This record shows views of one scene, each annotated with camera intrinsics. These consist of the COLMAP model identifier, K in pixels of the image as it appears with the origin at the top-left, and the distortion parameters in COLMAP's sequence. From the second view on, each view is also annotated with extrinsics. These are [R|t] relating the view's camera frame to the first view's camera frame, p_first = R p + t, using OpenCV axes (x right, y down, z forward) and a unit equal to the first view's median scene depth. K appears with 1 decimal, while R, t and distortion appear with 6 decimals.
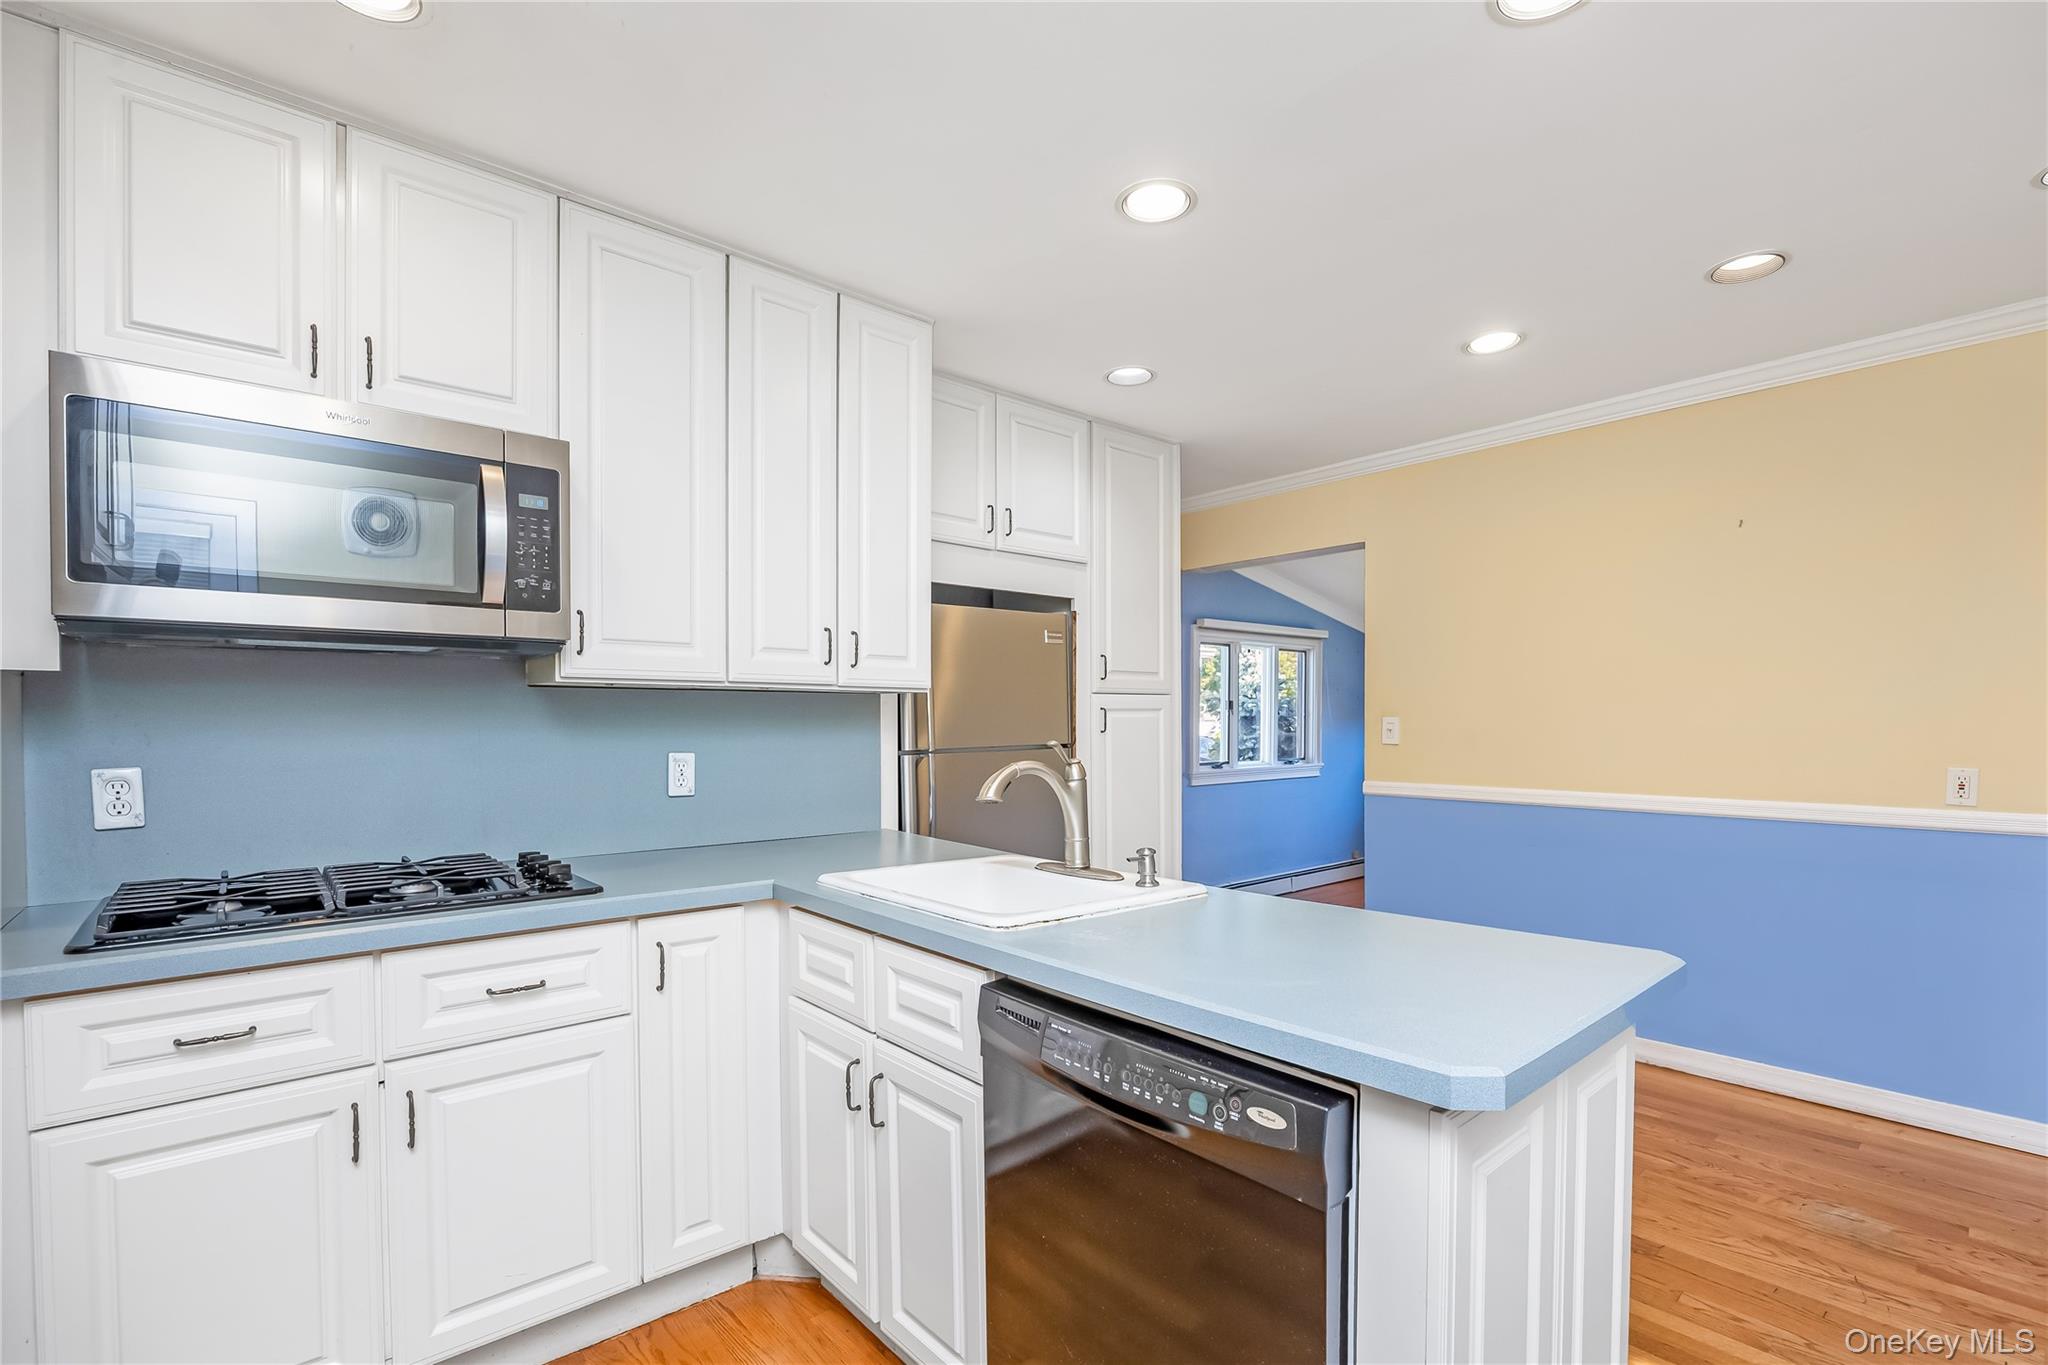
lens RADIAL K [[921.5, 0, 1033.5], [0, 921.5, 734.7], [0, 0, 1]] dist [-0.009409, -0.002010]
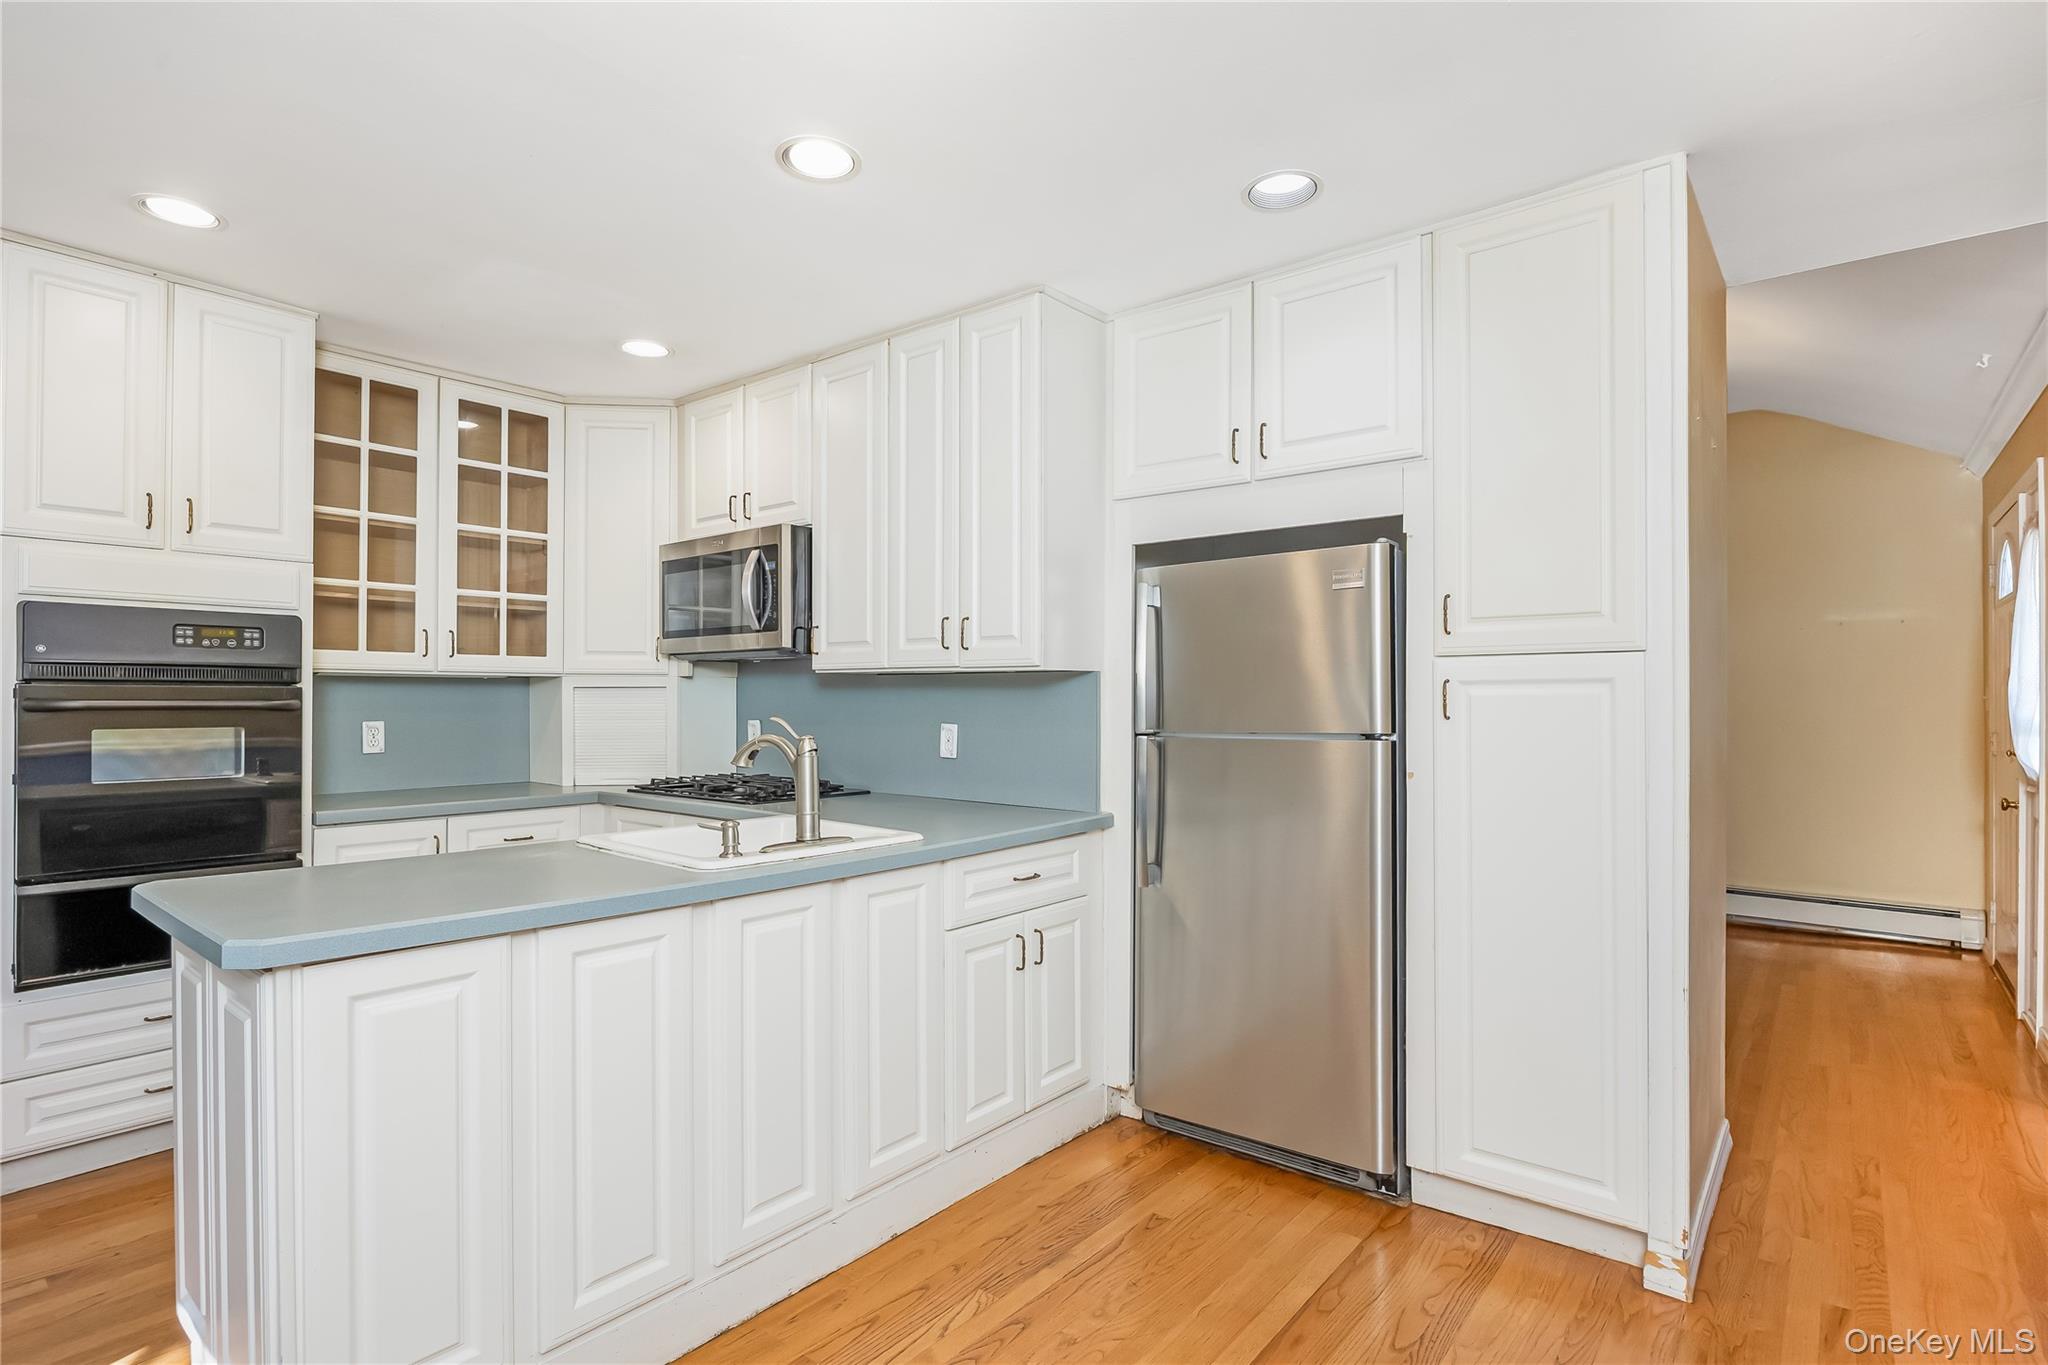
lens RADIAL K [[1030.8, 0, 1021.9], [0, 1030.8, 691.8], [0, 0, 1]] dist [0.001110, 0.000349]
pose [[0.158670, -0.005140, -0.987318, 1.313502], [-0.017287, 0.999819, -0.007983, -0.018839], [0.987180, 0.018335, 0.158552, 1.111468]]
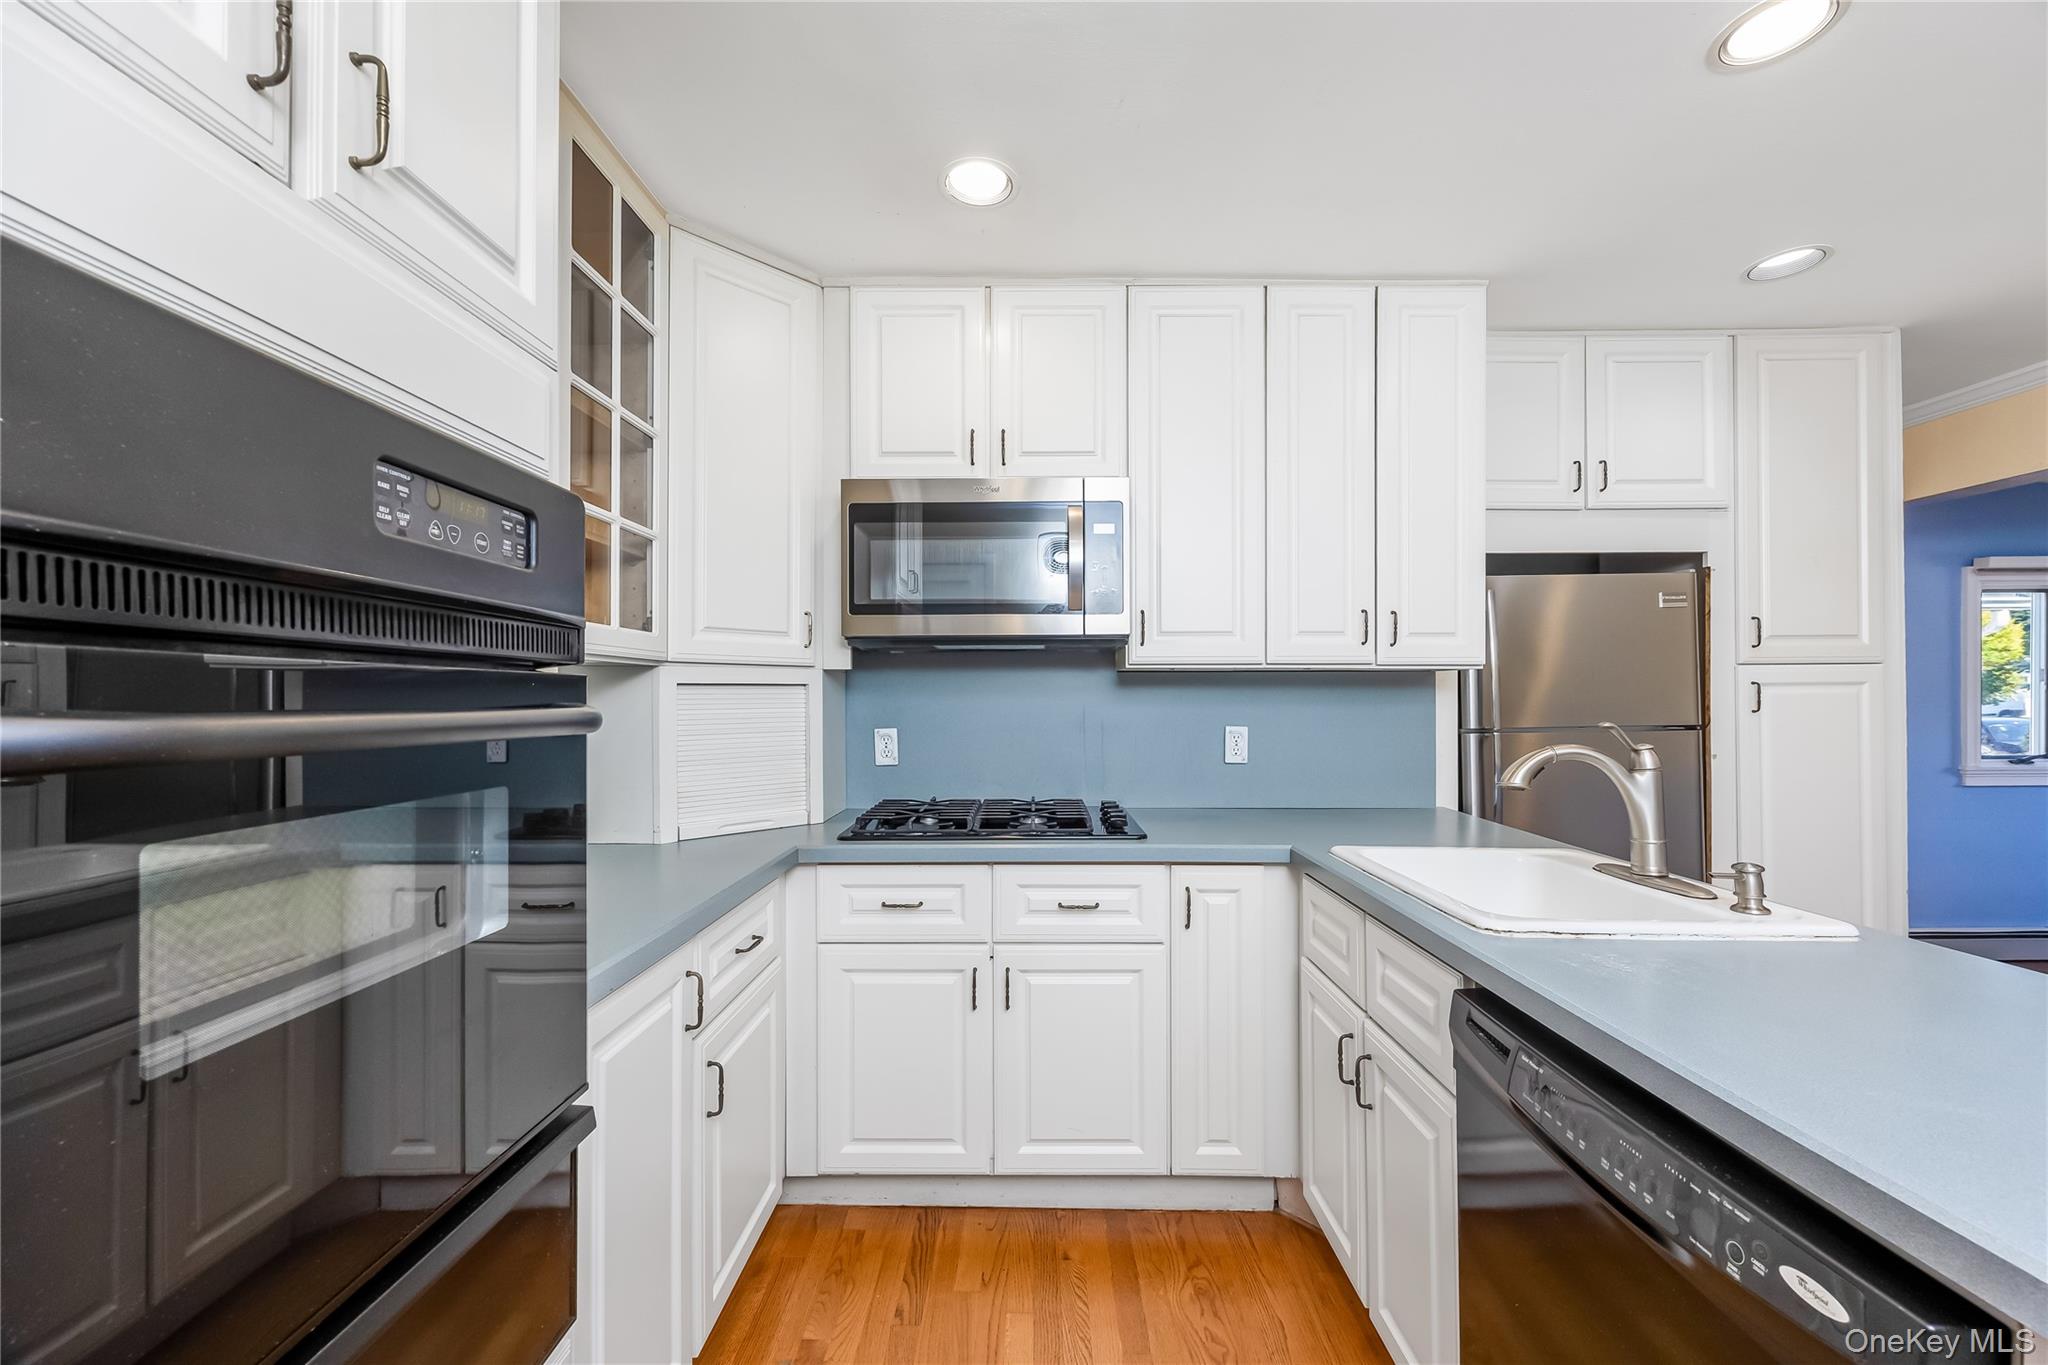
lens RADIAL K [[794.2, 0, 1036.8], [0, 794.2, 696.7], [0, 0, 1]] dist [-0.002985, -0.000102]
pose [[0.746915, -0.002666, -0.664914, 0.121172], [-0.008613, 0.999869, -0.013684, -0.002077], [0.664864, 0.015948, 0.746794, 0.106403]]
